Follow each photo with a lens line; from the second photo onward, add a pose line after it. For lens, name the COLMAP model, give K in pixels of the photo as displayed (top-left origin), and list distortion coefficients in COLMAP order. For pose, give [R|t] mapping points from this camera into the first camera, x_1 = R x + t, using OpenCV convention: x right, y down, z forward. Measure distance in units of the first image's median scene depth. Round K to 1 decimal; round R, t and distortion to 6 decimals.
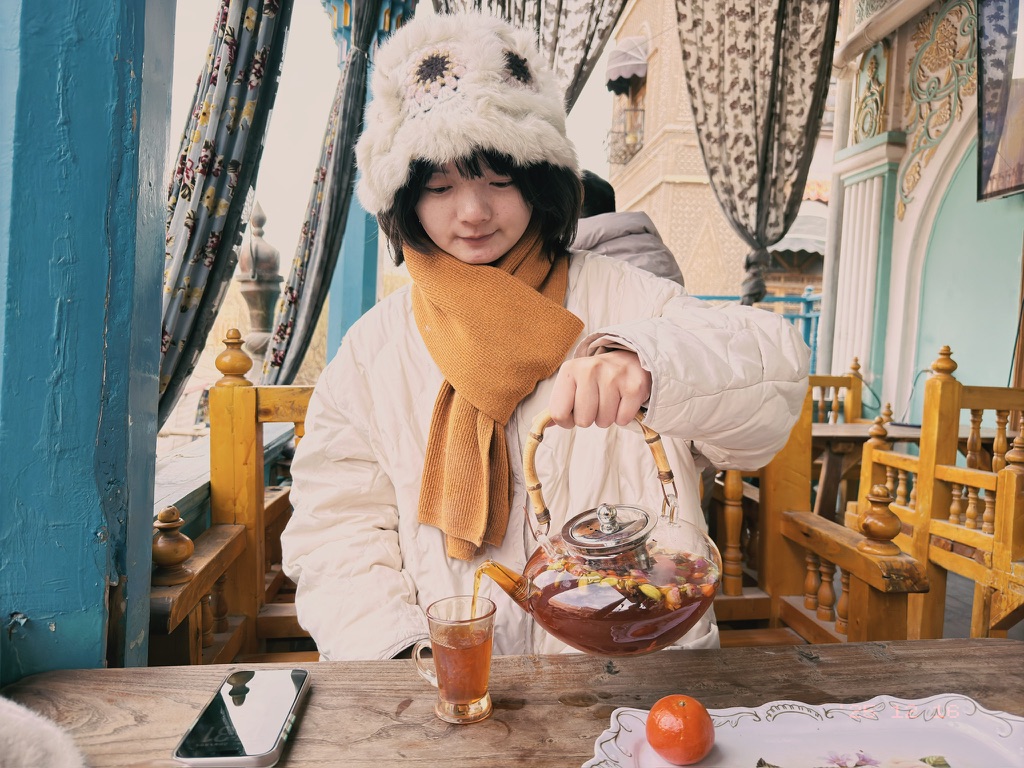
lens RADIAL K [[696.4, 0, 518.7], [0, 696.4, 378.5], [0, 0, 1]] dist [-0.054019, -0.000044]
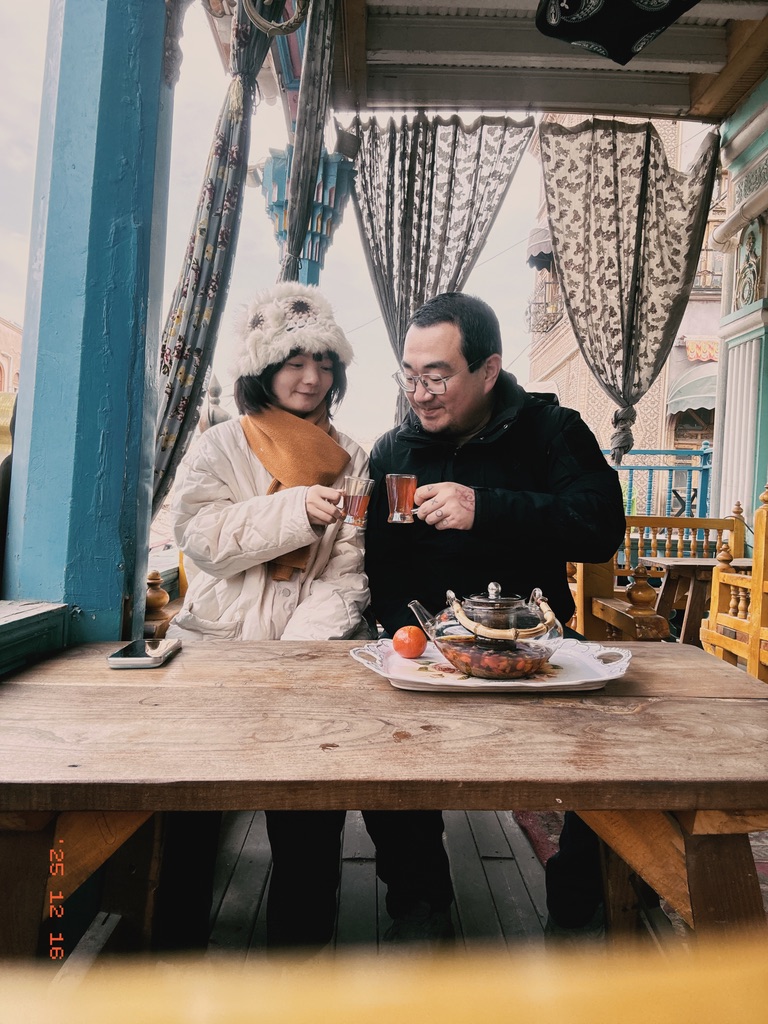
lens RADIAL K [[685.2, 0, 379.5], [0, 685.2, 515.7], [0, 0, 1]] dist [-0.056312, -0.008589]
pose [[0.992159, -0.002680, -0.124956, 0.145385], [-0.002530, 0.999134, -0.041522, 0.095829], [0.124959, 0.041512, 0.991293, -0.362602]]
